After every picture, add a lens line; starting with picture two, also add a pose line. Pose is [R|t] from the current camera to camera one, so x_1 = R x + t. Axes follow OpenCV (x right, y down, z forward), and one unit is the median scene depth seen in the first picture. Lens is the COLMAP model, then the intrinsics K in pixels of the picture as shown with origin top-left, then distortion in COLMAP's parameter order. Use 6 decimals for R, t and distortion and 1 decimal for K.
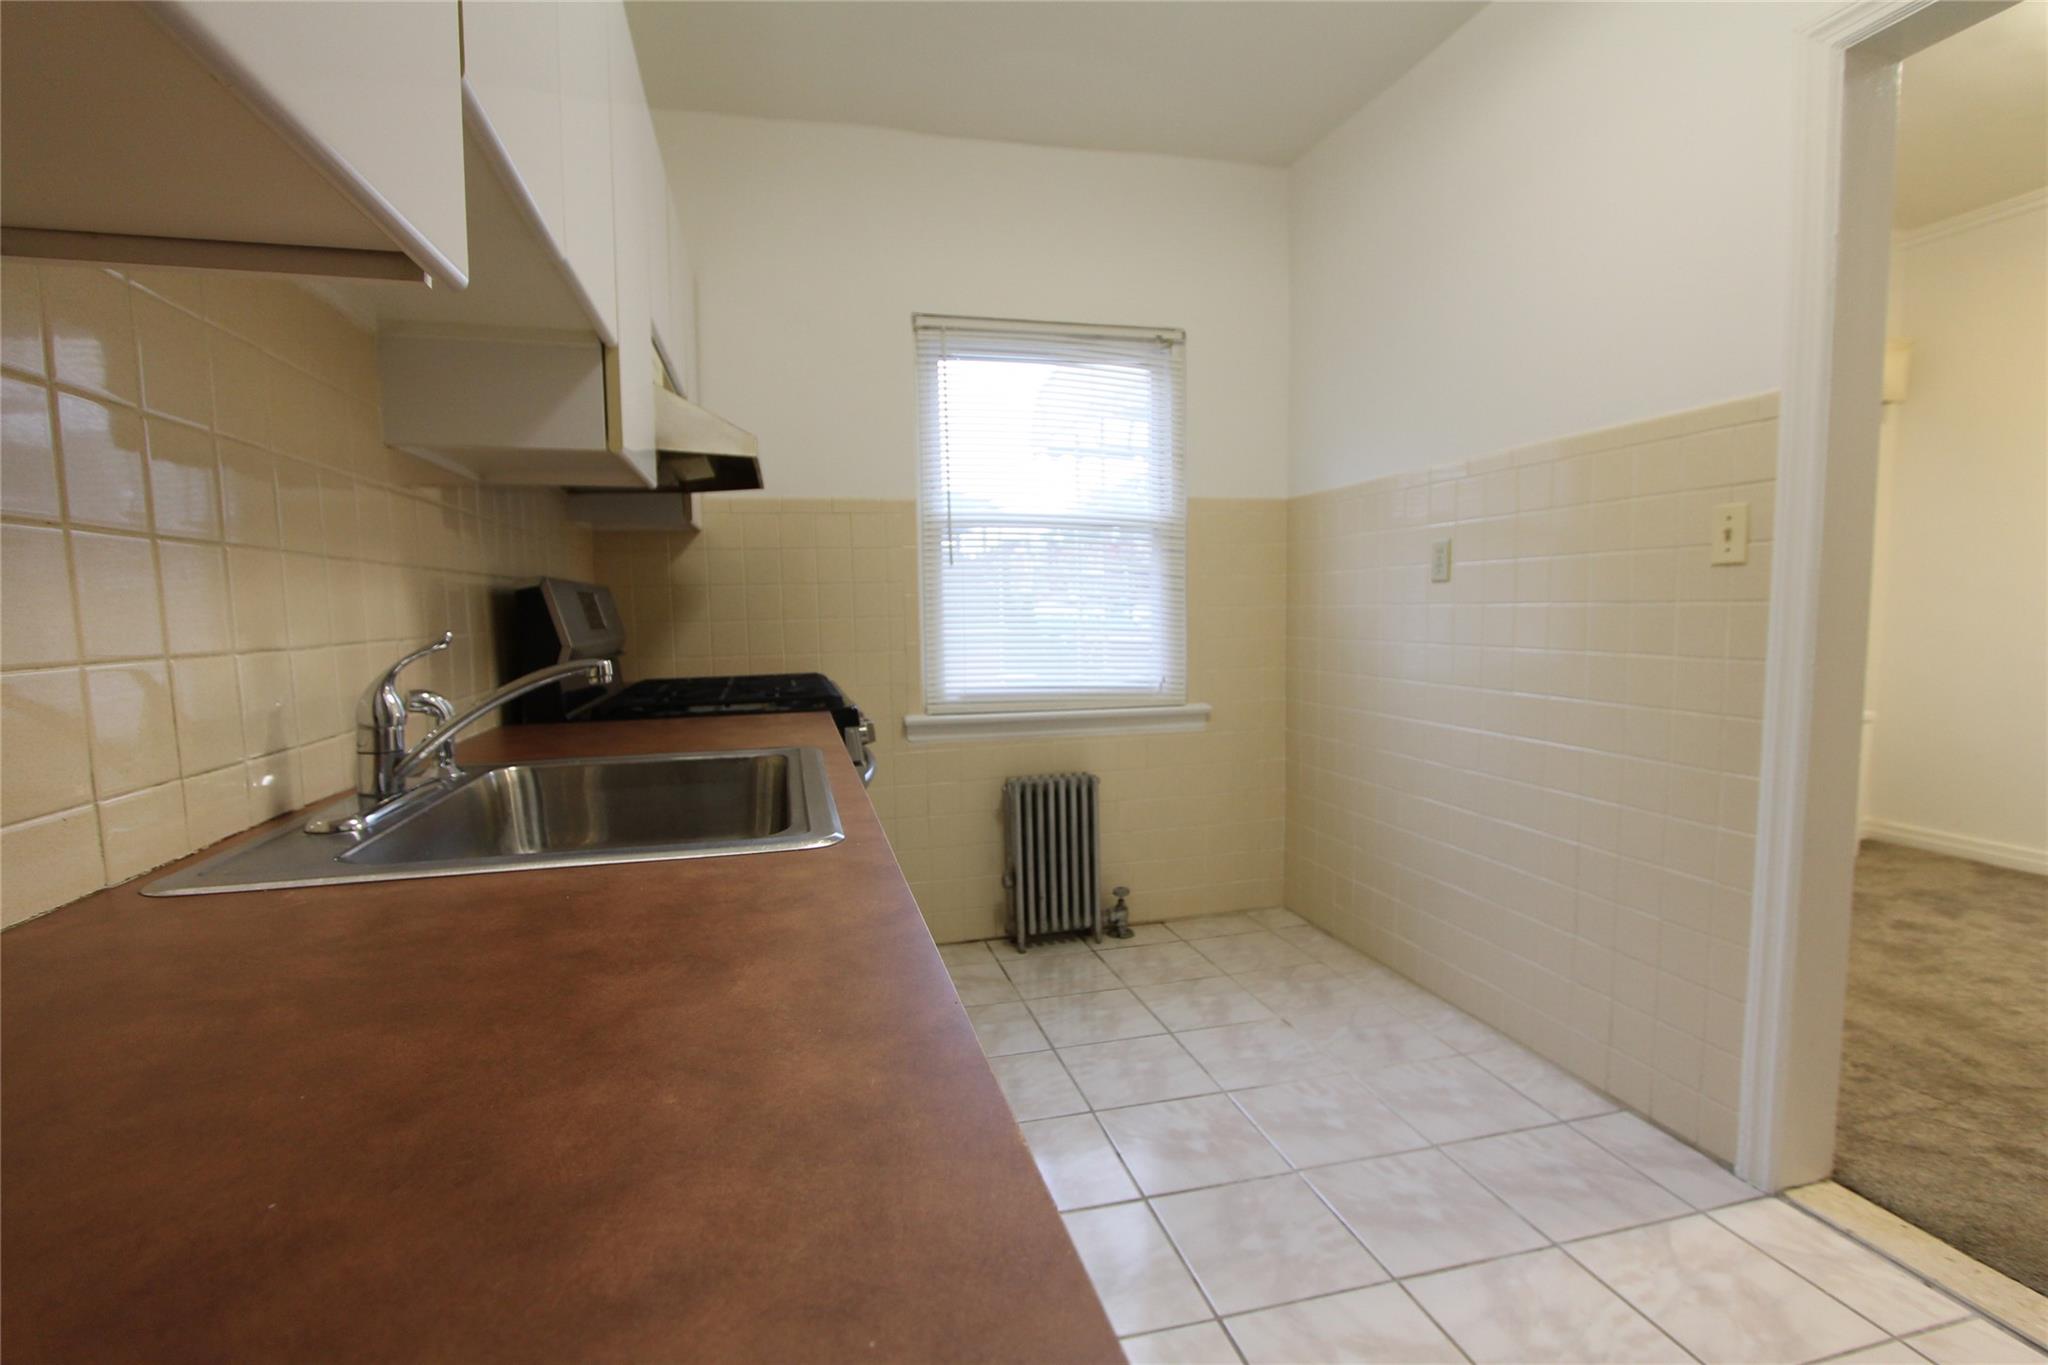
lens RADIAL K [[973.1, 0, 1024.0], [0, 973.1, 682.5], [0, 0, 1]] dist [0.000188, 0.000101]
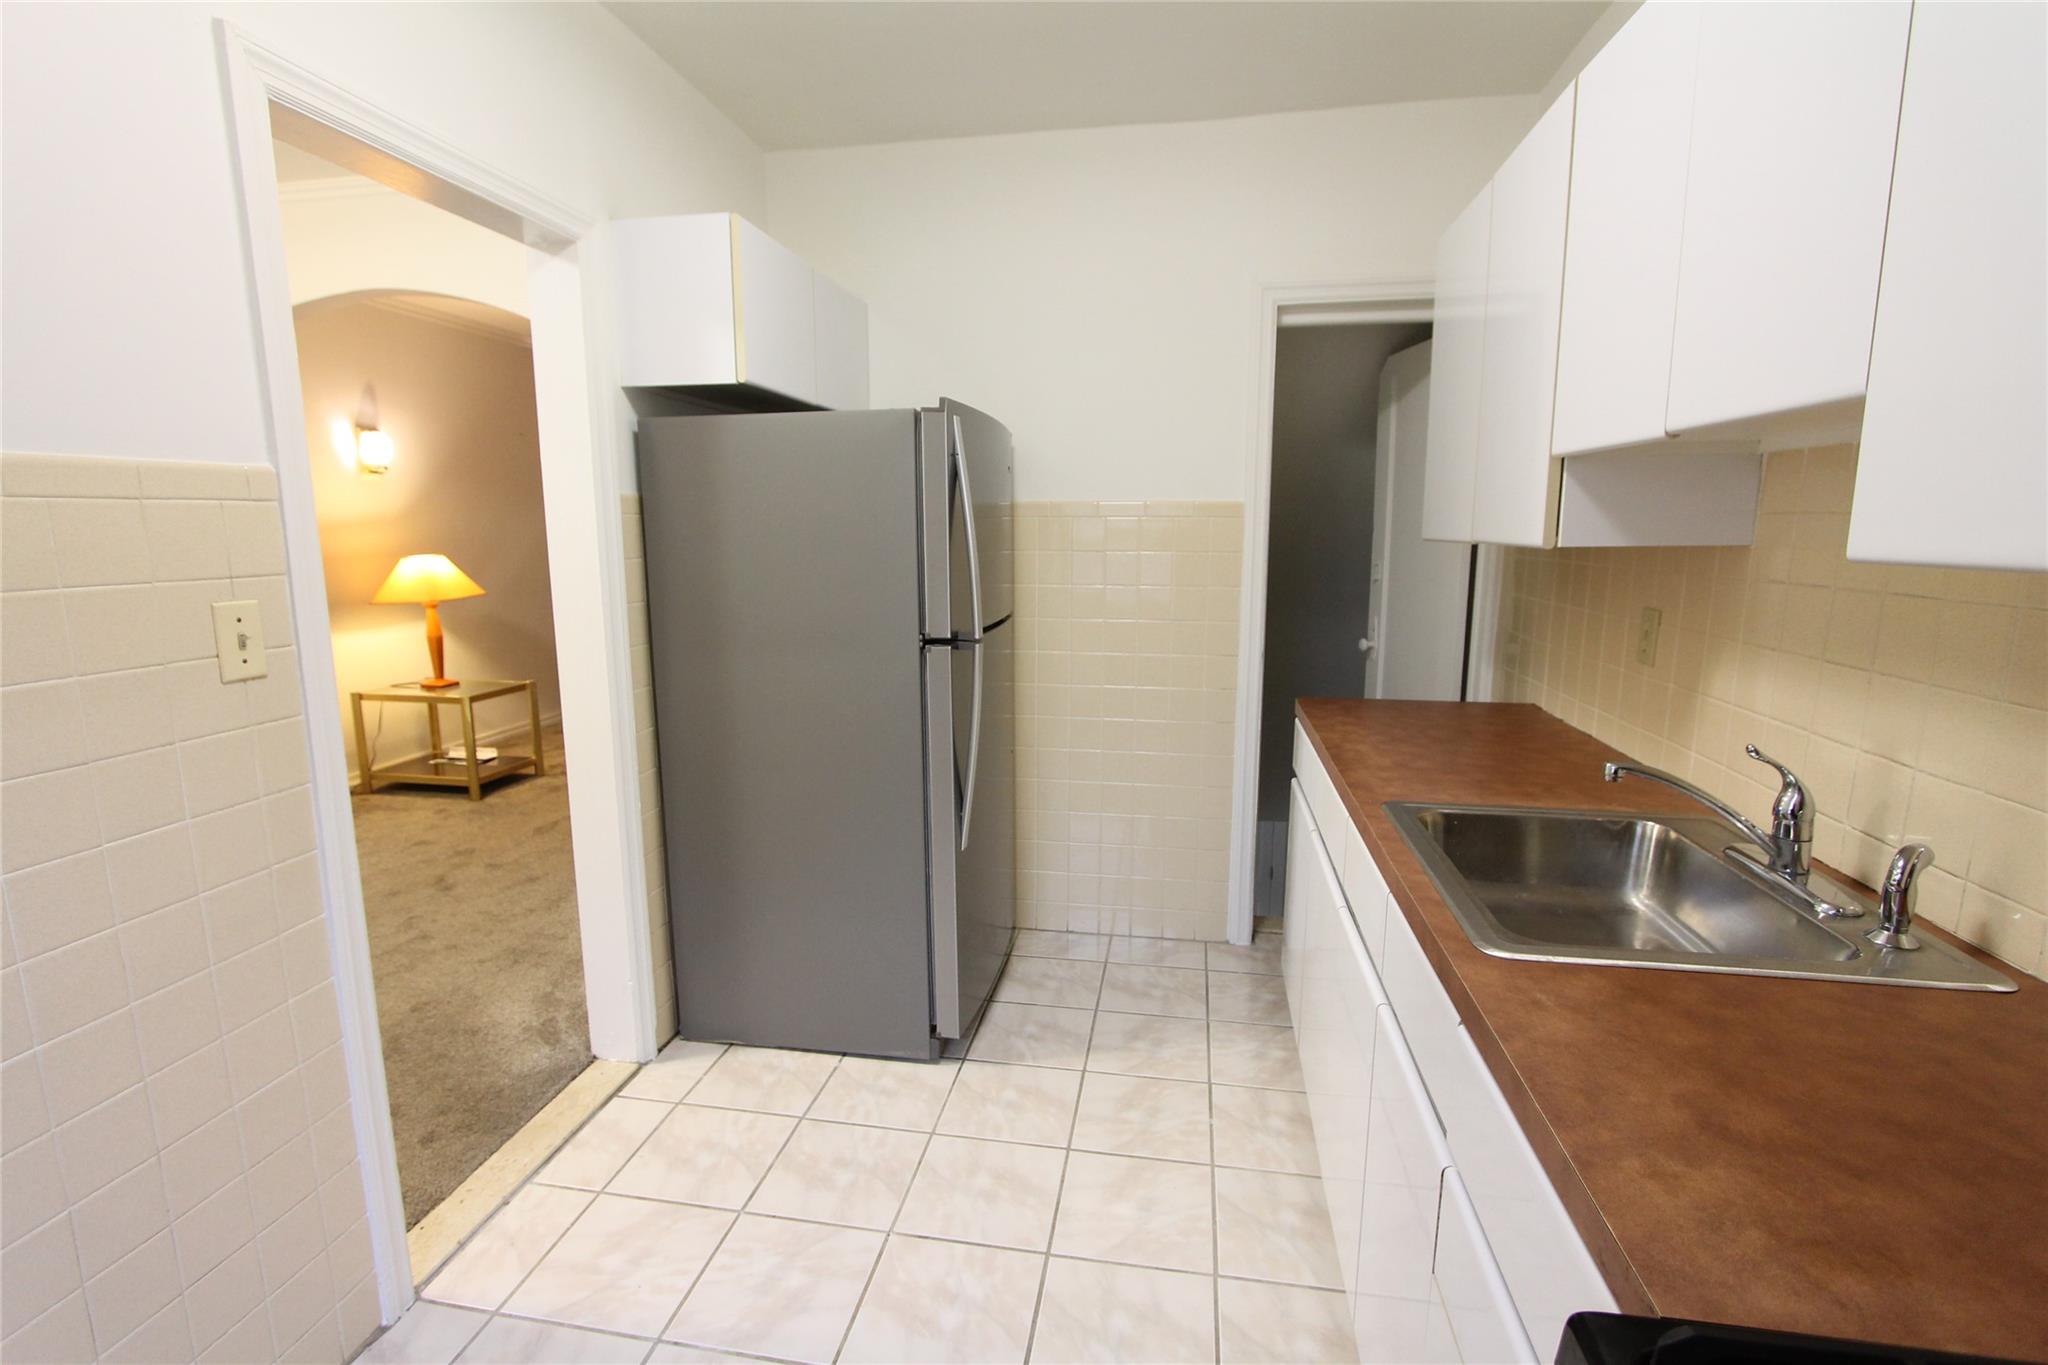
lens RADIAL K [[973.1, 0, 1024.0], [0, 973.1, 682.5], [0, 0, 1]] dist [0.000188, 0.000101]
pose [[-0.912863, -0.047920, 0.405444, -0.158922], [0.050290, 0.972327, 0.228149, -0.266666], [-0.405157, 0.228658, -0.885191, 1.446603]]
